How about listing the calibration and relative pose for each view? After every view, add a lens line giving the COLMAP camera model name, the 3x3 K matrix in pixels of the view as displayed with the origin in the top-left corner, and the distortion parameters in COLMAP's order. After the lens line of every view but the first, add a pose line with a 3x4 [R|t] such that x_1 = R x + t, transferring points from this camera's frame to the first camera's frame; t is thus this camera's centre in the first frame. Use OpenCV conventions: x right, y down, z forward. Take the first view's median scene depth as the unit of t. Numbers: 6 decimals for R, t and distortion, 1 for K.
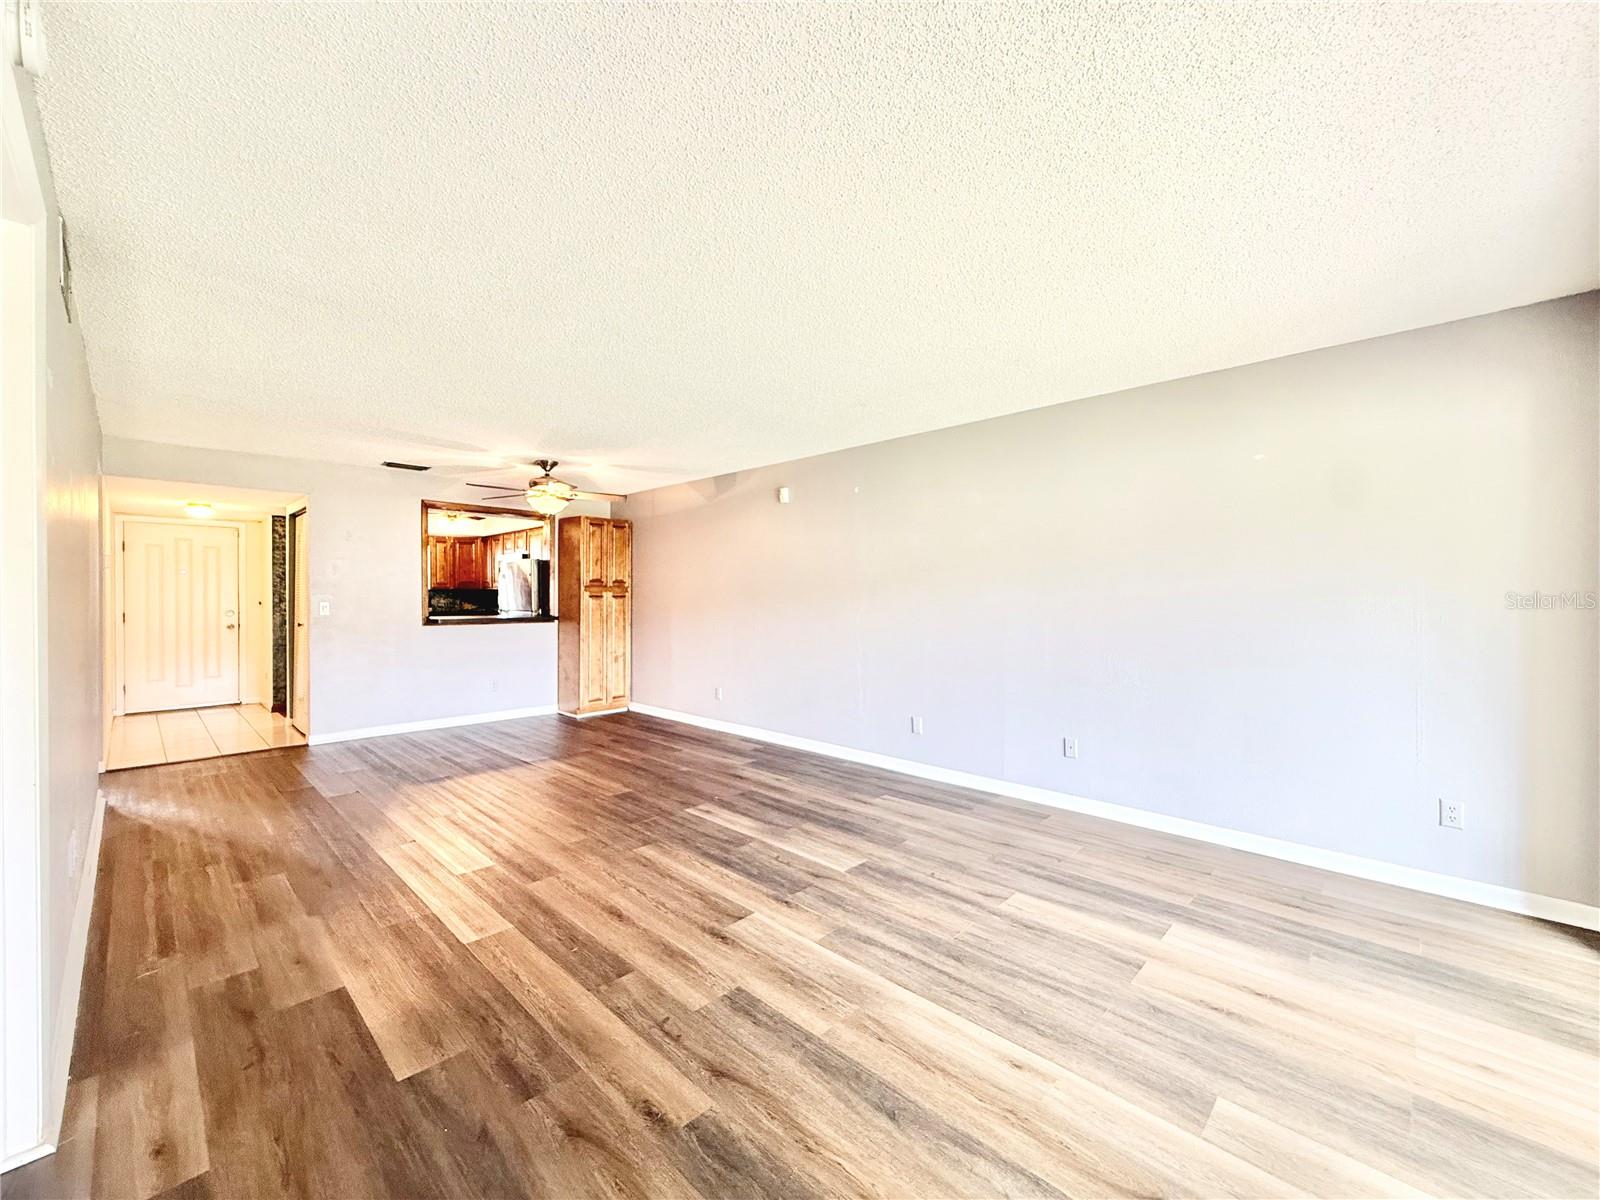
lens RADIAL K [[643.3, 0, 798.5], [0, 643.3, 599.5], [0, 0, 1]] dist [-0.000319, 0.000844]
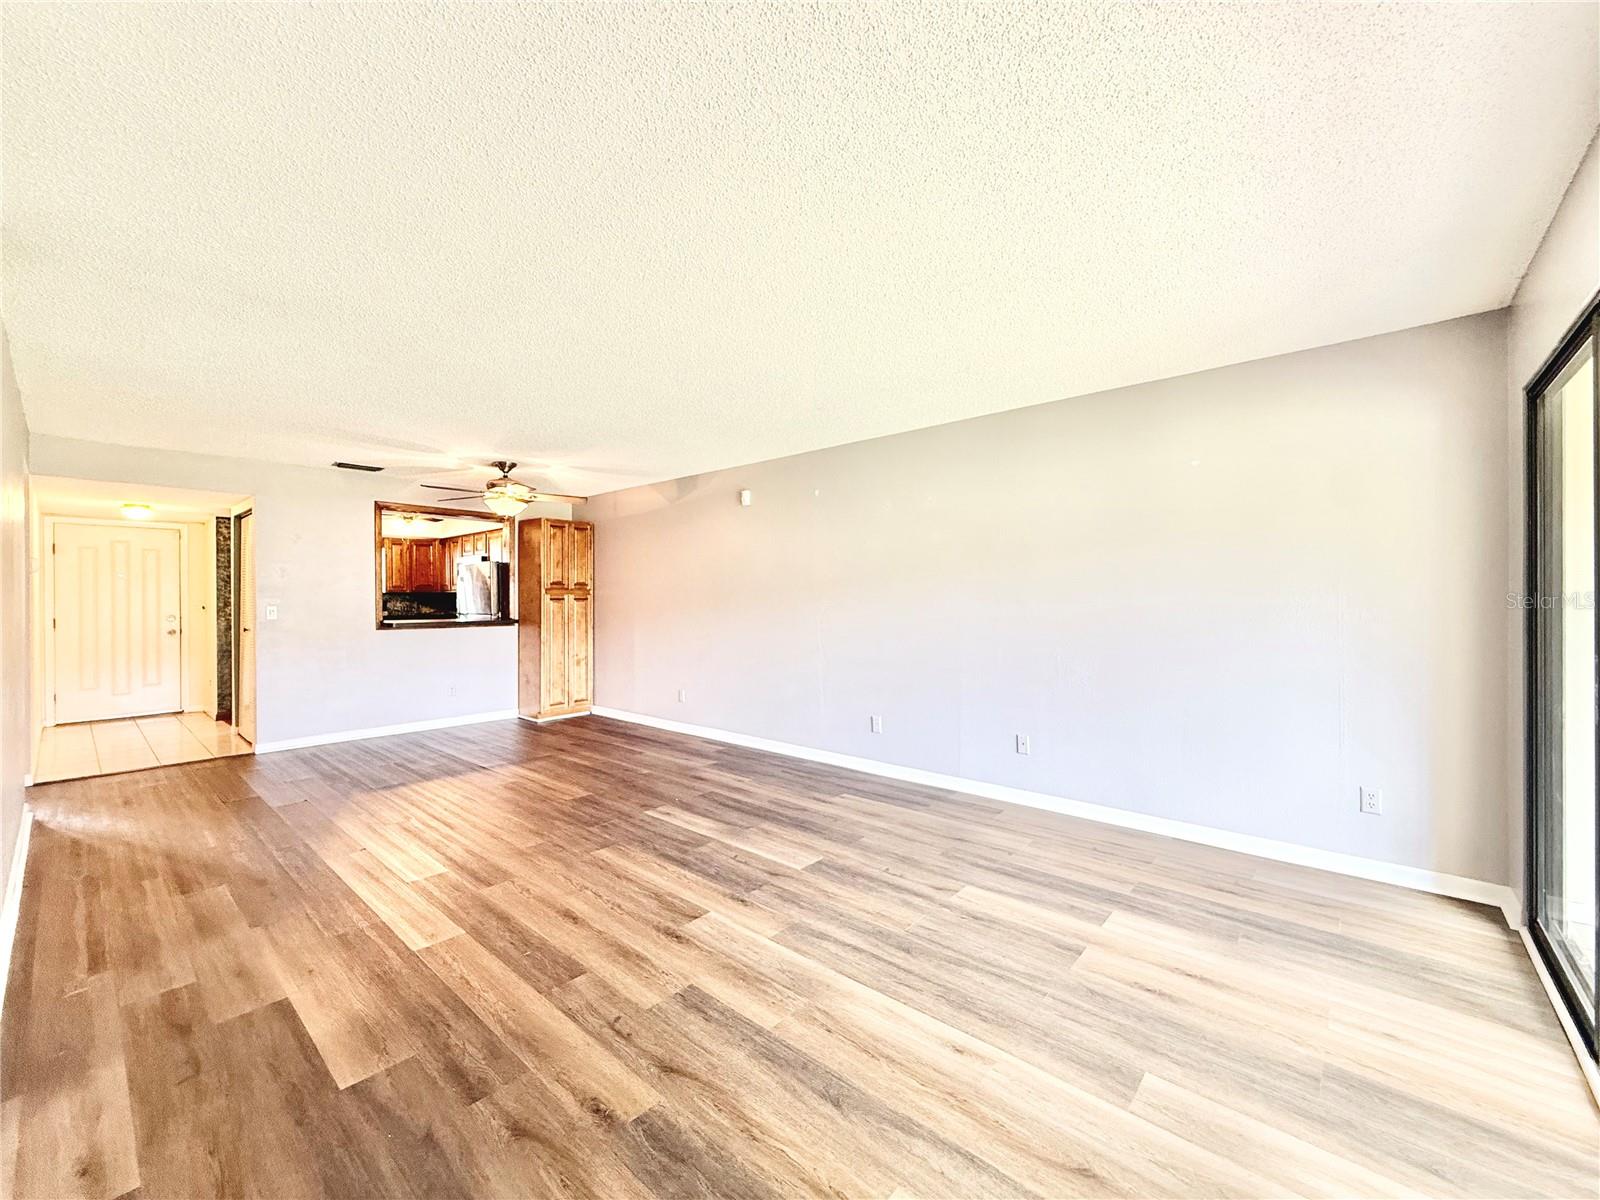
lens RADIAL K [[643.3, 0, 798.1], [0, 643.3, 598.7], [0, 0, 1]] dist [-0.000319, 0.000844]
pose [[0.998873, -0.004174, 0.047275, 0.023147], [0.004368, 0.999982, -0.003997, 0.000727], [-0.047257, 0.004199, 0.998874, -0.015881]]
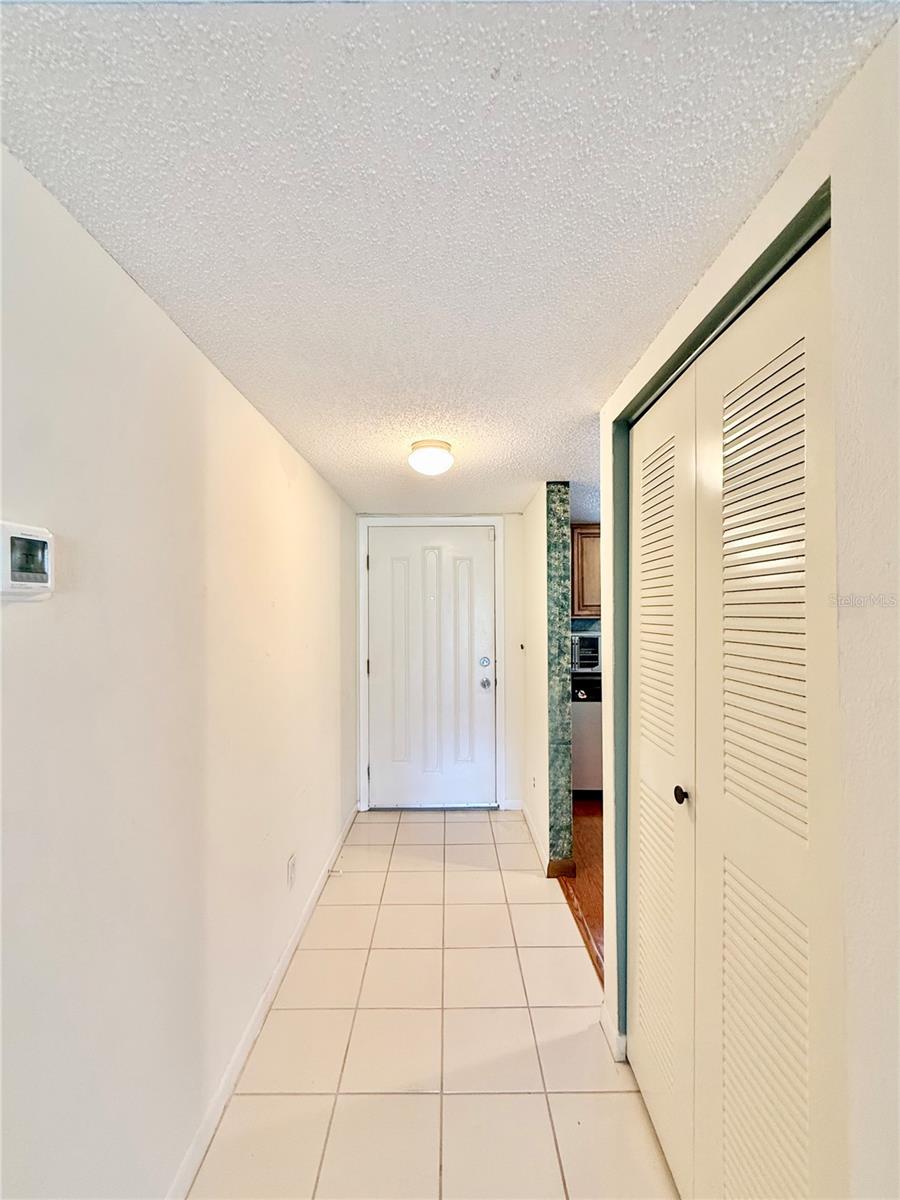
lens RADIAL K [[482.5, 0, 451.0], [0, 482.5, 604.5], [0, 0, 1]] dist [-0.000319, 0.000844]
pose [[0.699599, -0.010182, -0.714463, -1.862746], [0.001076, 0.999912, -0.013196, -0.091842], [0.714535, 0.008463, 0.699549, 2.114740]]
